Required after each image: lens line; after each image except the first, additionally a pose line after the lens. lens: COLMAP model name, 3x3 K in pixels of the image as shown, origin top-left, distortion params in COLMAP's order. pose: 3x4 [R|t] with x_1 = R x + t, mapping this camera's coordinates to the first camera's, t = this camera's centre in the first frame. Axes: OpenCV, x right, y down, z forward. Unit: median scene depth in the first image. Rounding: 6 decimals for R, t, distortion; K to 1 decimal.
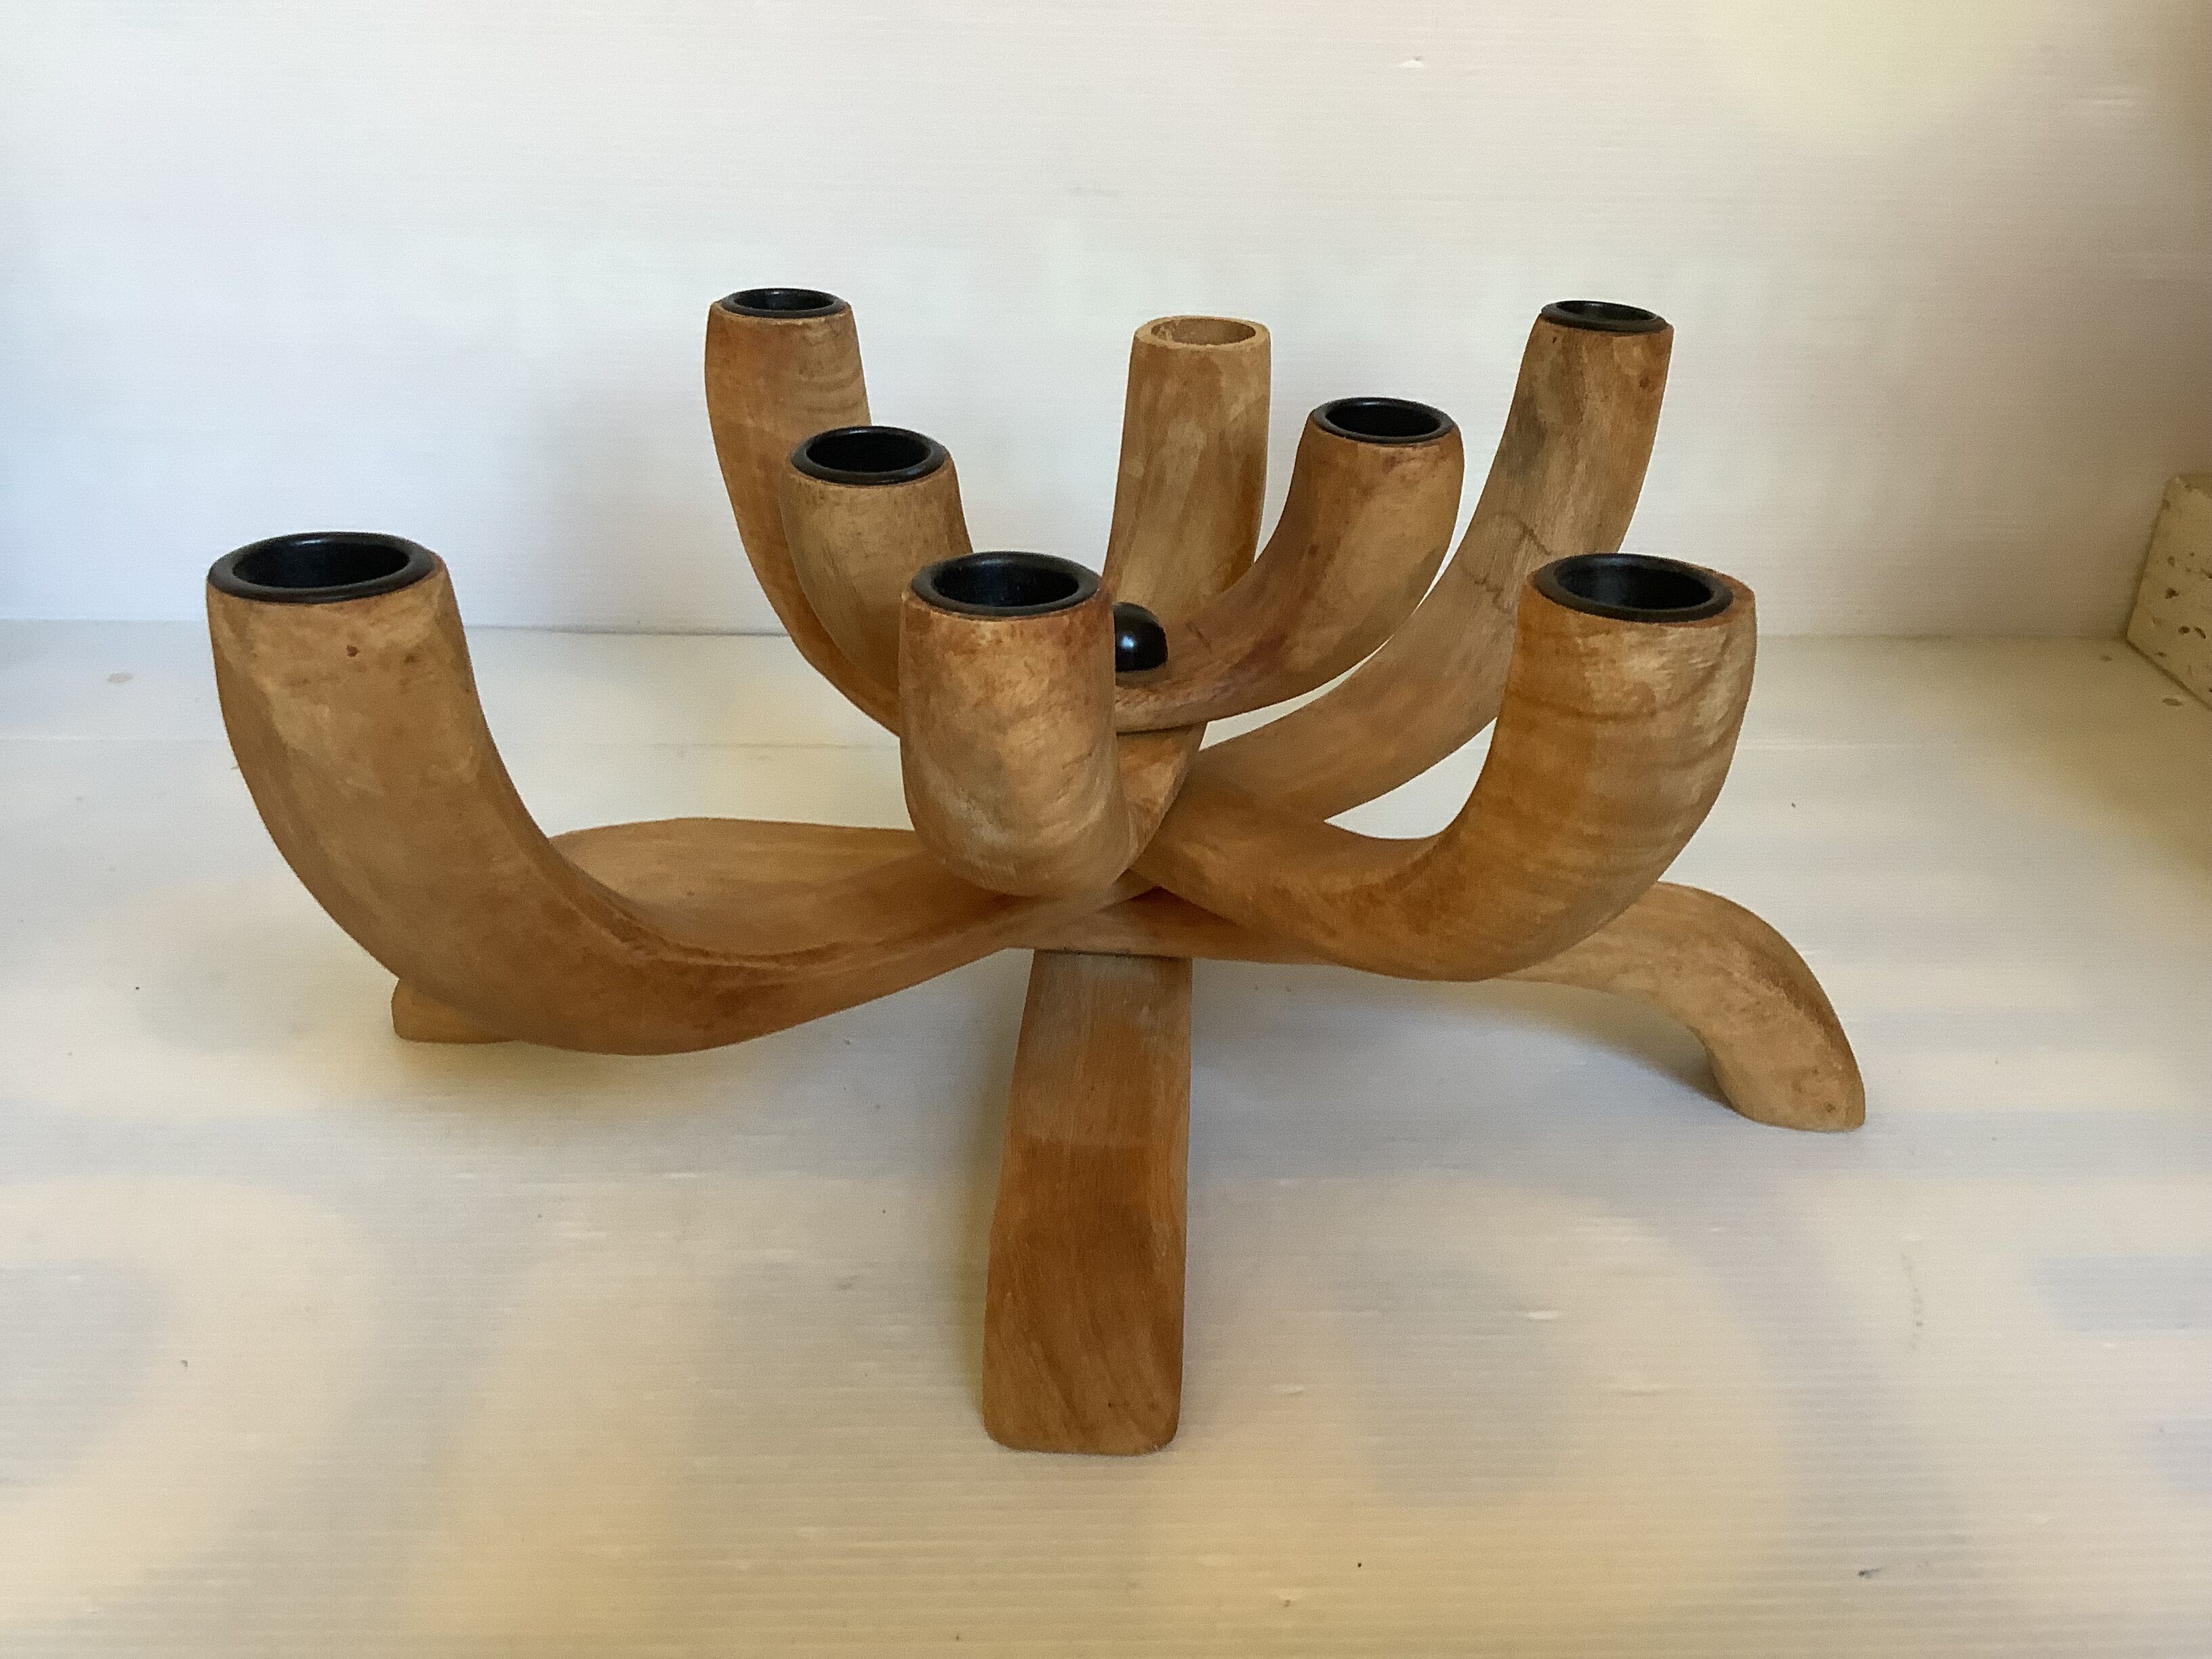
lens RADIAL K [[1967.9, 0, 1106.0], [0, 1967.9, 829.5], [0, 0, 1]] dist [0.095968, -0.207431]
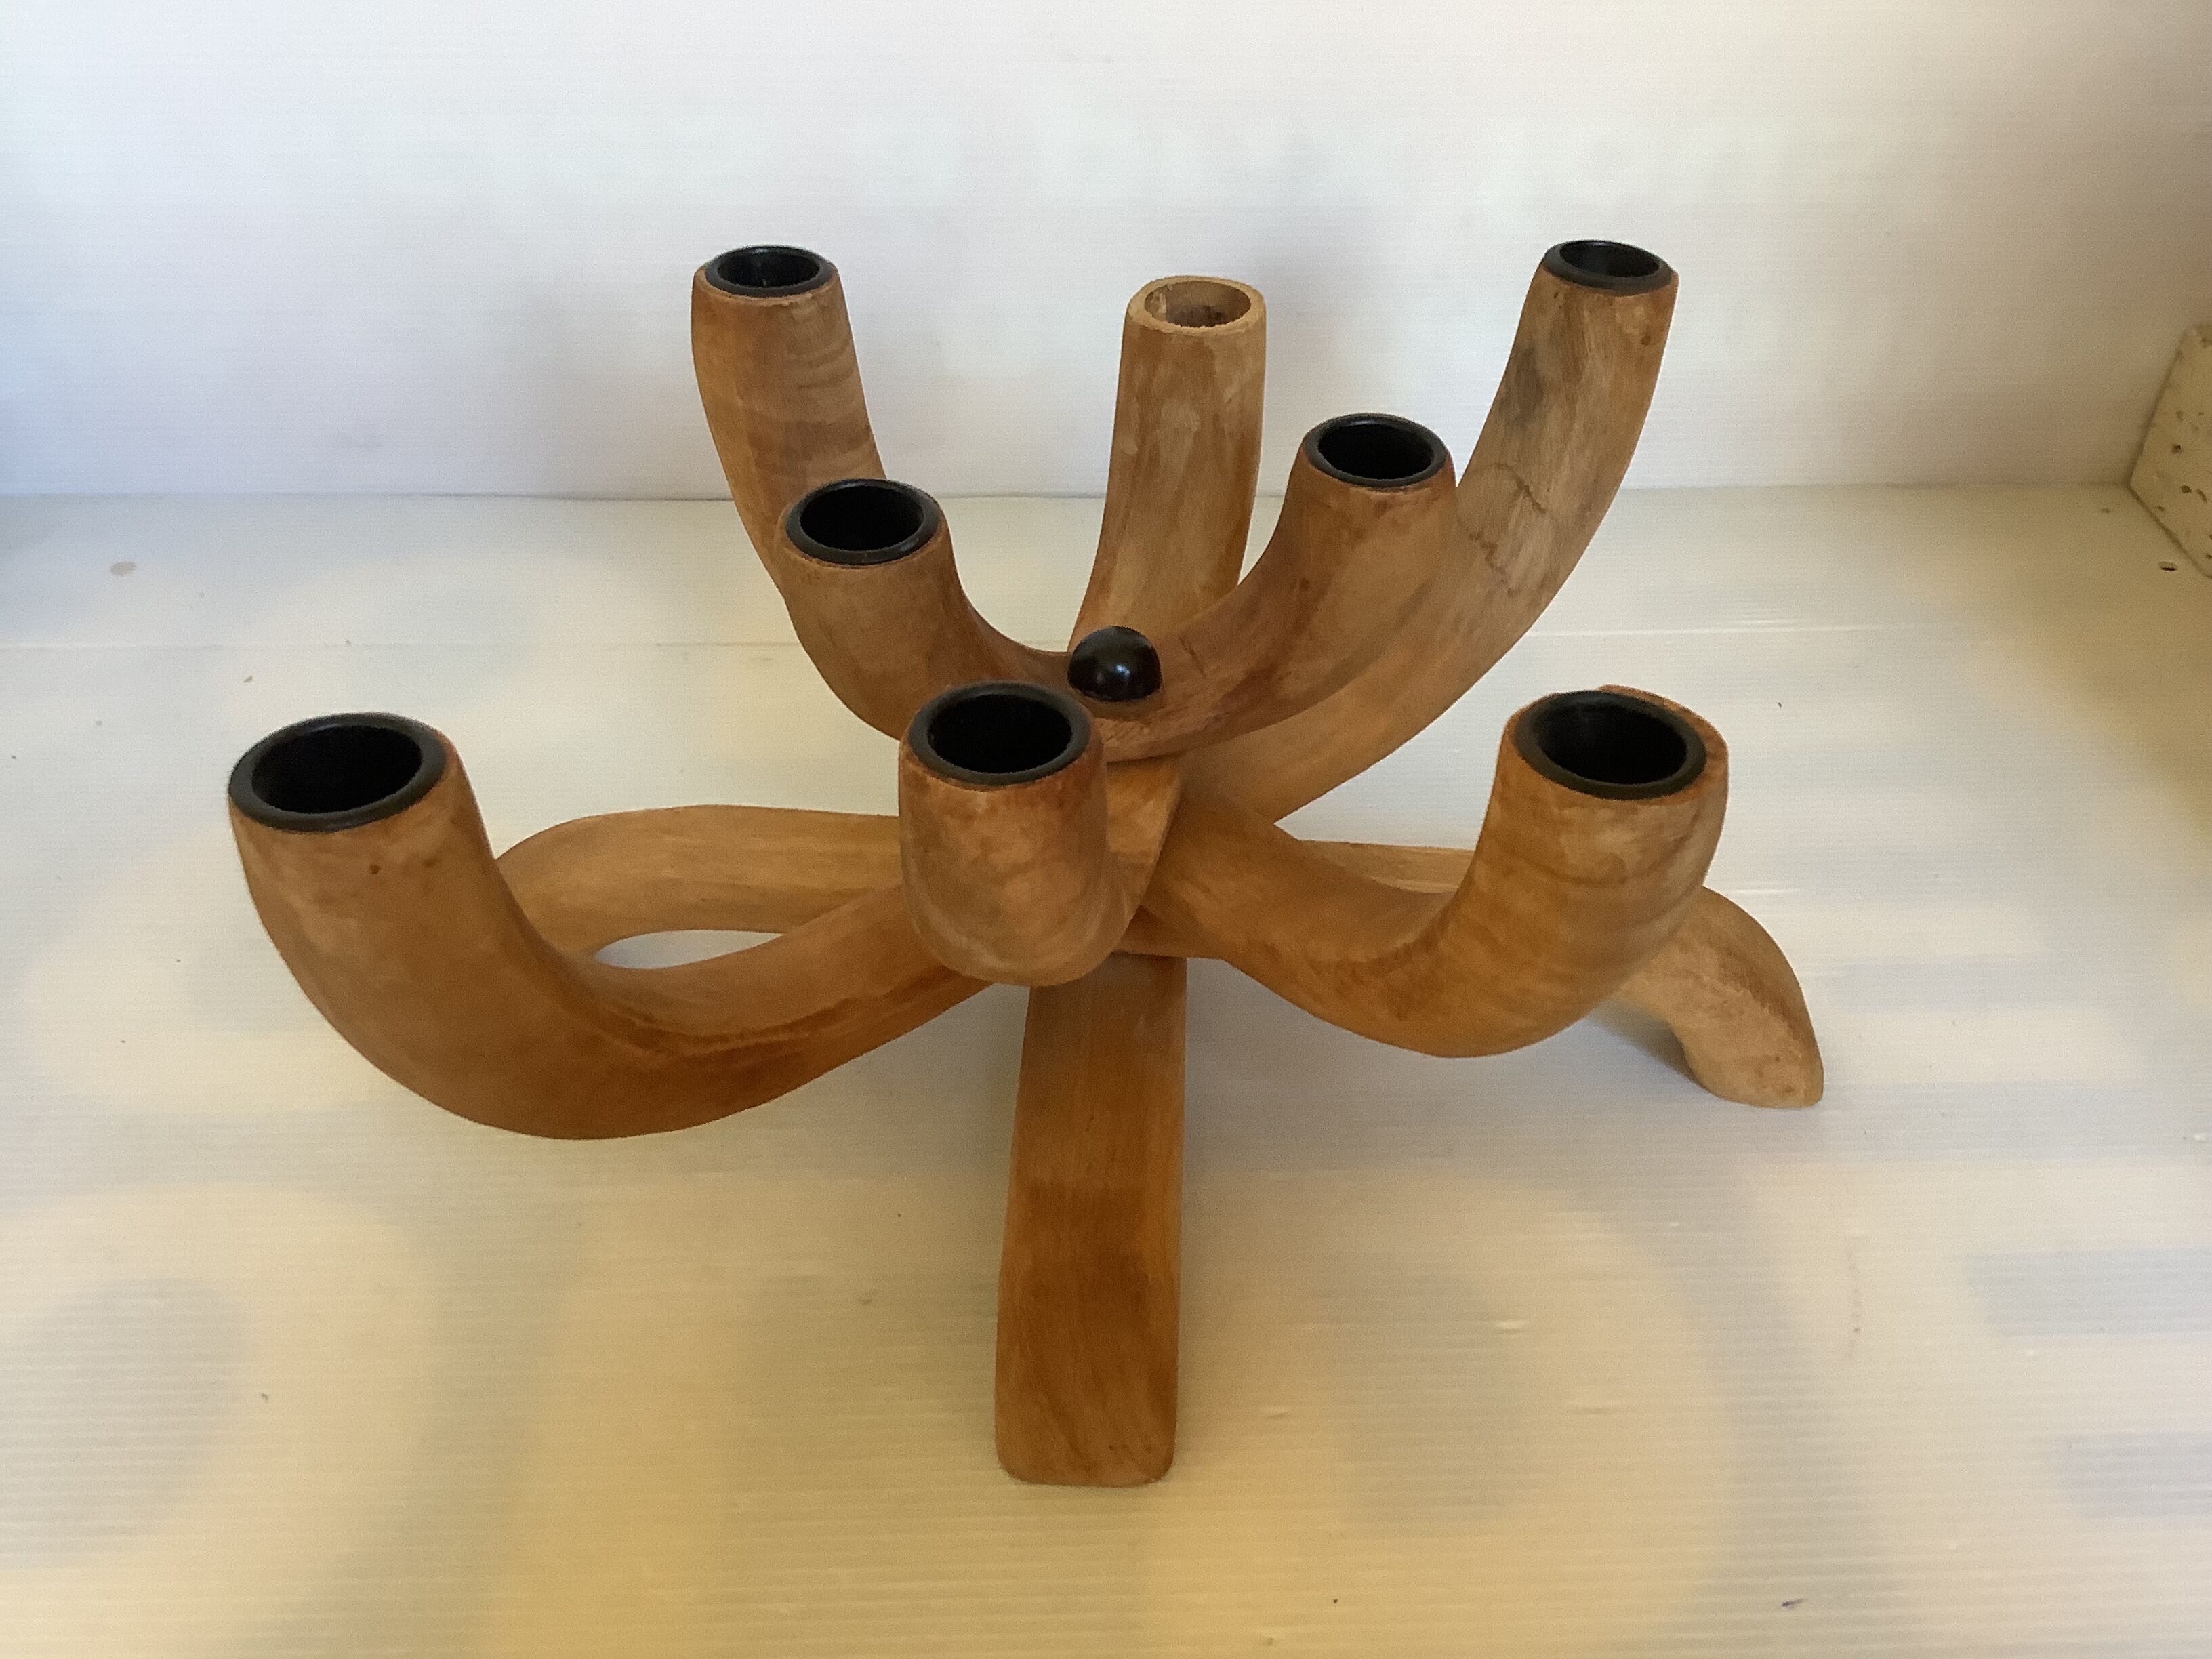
lens RADIAL K [[1953.2, 0, 1108.6], [0, 1953.2, 825.0], [0, 0, 1]] dist [0.099011, -0.198926]
pose [[0.999941, -0.010254, -0.003466, 0.006801], [0.010721, 0.982395, 0.186510, -0.207635], [0.001492, -0.186536, 0.982447, -0.007527]]
